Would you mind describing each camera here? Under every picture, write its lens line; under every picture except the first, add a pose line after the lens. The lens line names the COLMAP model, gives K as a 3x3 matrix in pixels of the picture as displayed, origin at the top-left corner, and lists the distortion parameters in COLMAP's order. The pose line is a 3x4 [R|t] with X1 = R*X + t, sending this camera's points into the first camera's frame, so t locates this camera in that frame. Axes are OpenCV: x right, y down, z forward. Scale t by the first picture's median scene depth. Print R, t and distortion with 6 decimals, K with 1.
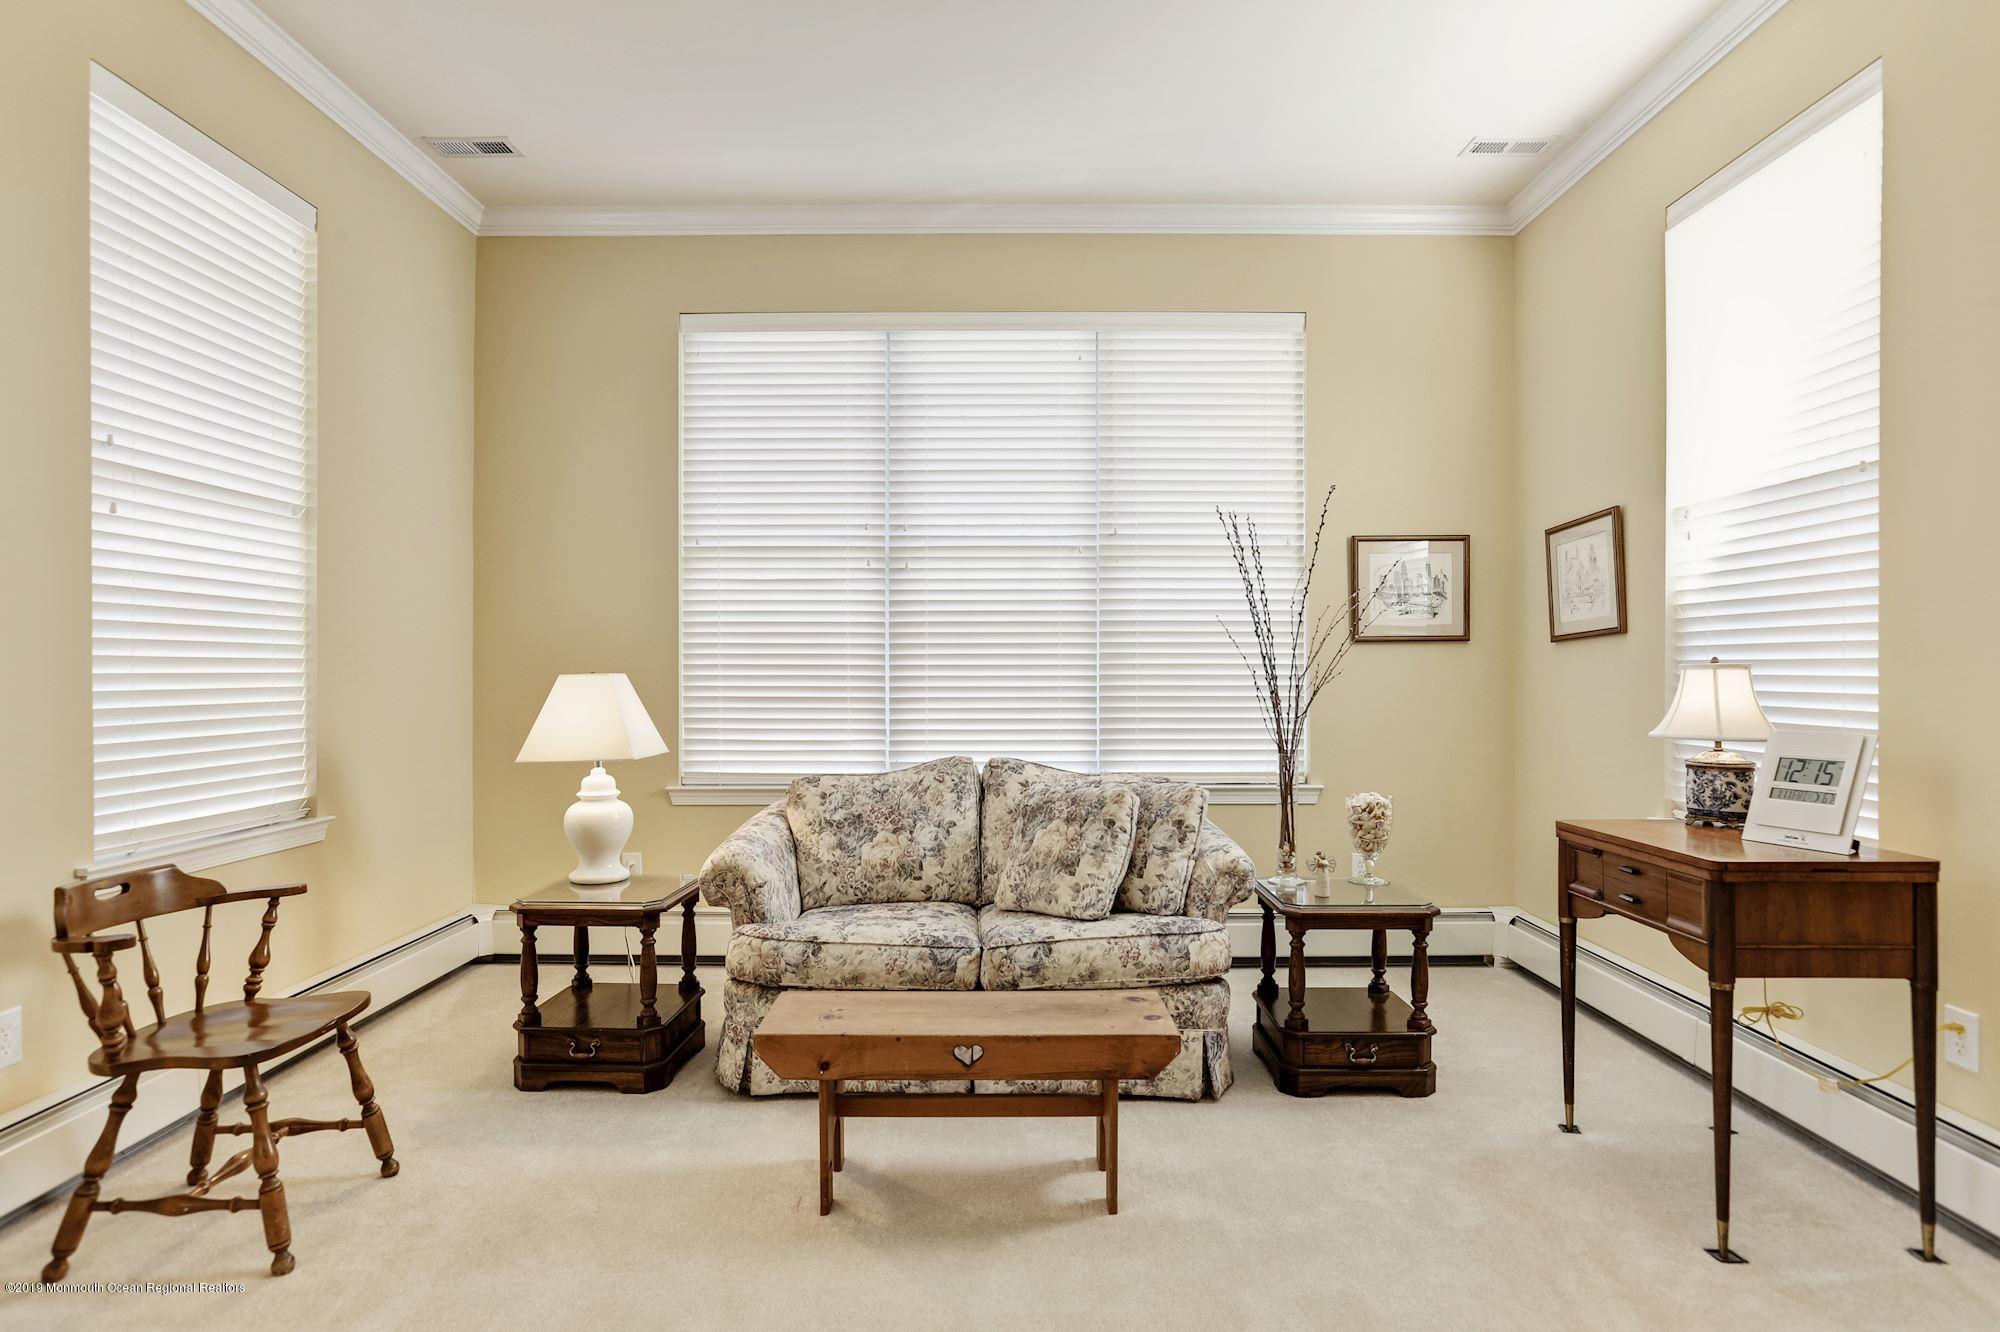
lens RADIAL K [[1113.3, 0, 1004.3], [0, 1113.3, 676.7], [0, 0, 1]] dist [-0.033300, 0.033192]
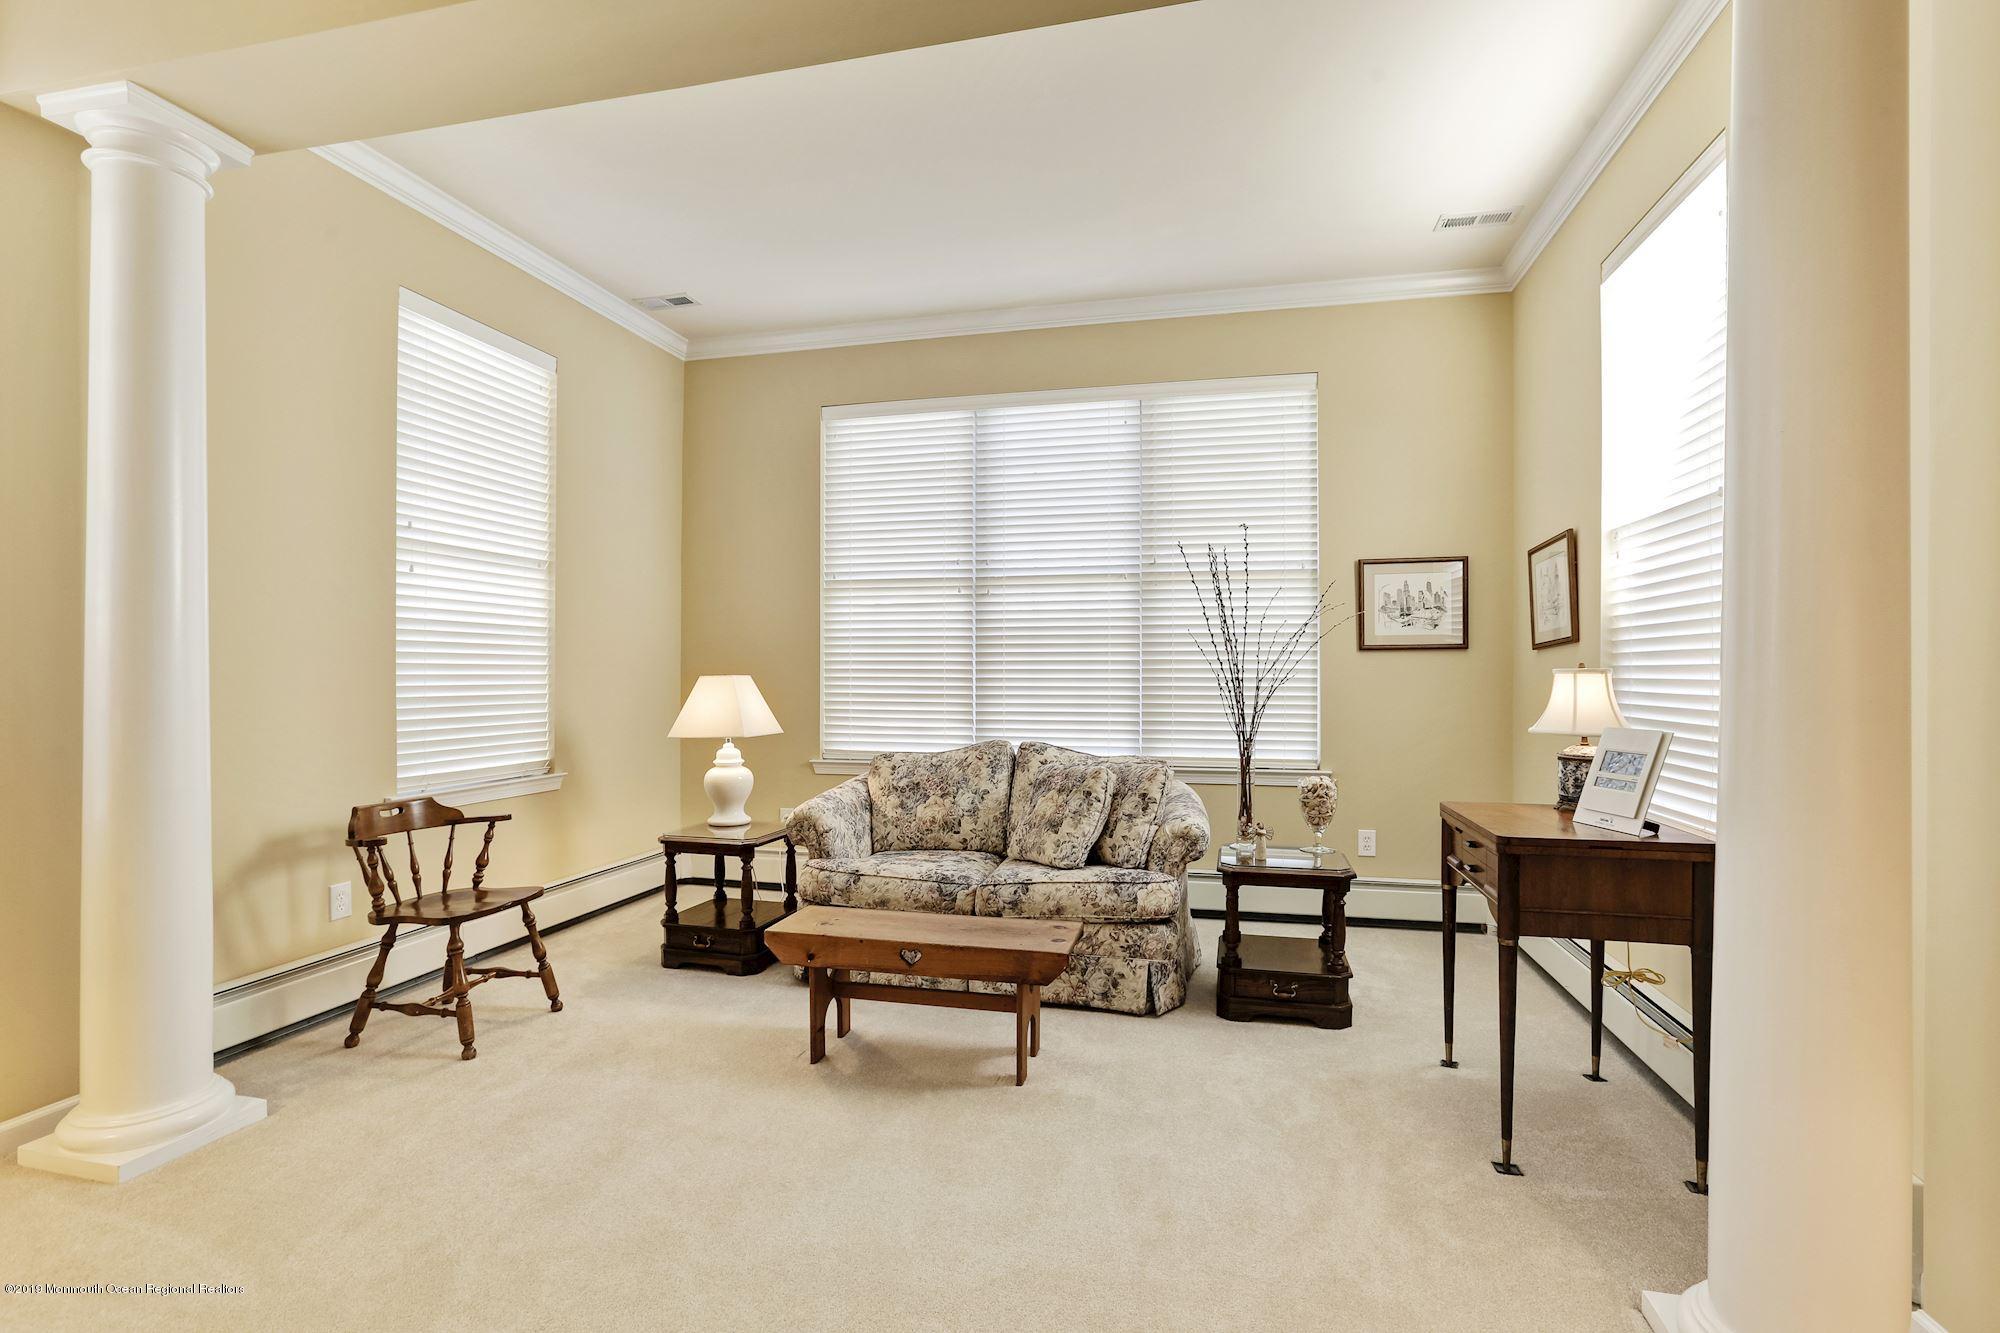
lens RADIAL K [[936.4, 0, 1010.5], [0, 936.4, 680.0], [0, 0, 1]] dist [-0.044437, 0.036026]
pose [[0.973276, 0.003343, -0.229614, 0.259411], [-0.003255, 0.999994, 0.000761, 0.001028], [0.229616, 0.000007, 0.973281, -0.061425]]
